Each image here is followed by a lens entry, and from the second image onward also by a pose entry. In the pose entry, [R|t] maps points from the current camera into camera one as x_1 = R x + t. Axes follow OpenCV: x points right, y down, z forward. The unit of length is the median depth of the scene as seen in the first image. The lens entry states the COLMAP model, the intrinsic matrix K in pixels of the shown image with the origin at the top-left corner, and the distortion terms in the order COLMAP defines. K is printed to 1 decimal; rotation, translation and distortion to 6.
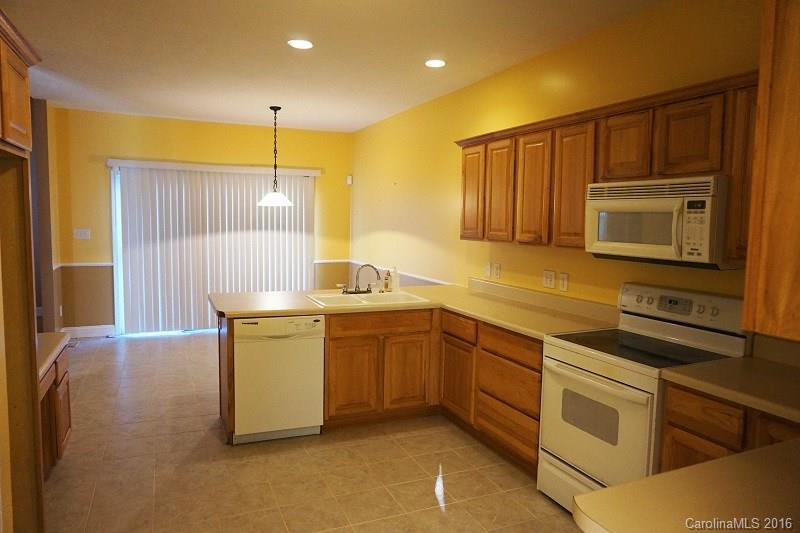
lens RADIAL K [[541.8, 0, 400.0], [0, 541.8, 266.5], [0, 0, 1]] dist [-0.027593, 0.005584]
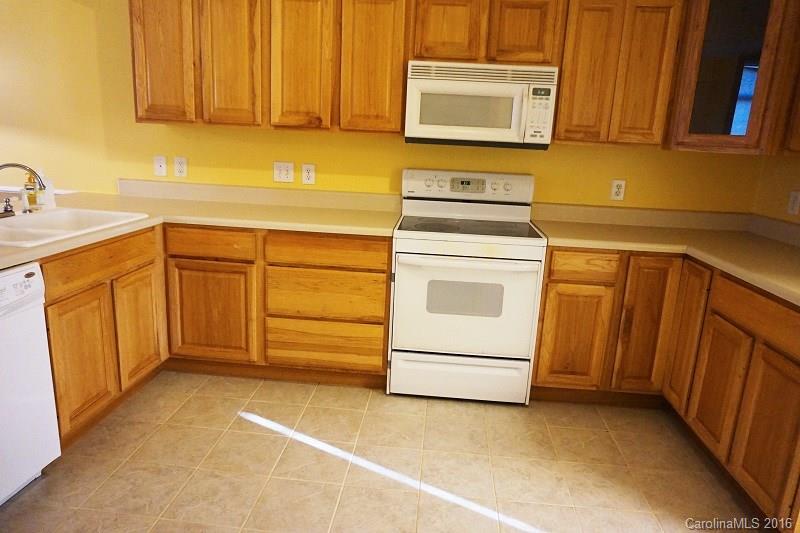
lens RADIAL K [[541.8, 0, 400.0], [0, 541.8, 266.5], [0, 0, 1]] dist [-0.027593, 0.005584]
pose [[0.480831, -0.196951, 0.854407, -0.513939], [0.036900, 0.978128, 0.204704, 0.001758], [-0.876037, -0.066900, 0.477582, 0.553437]]
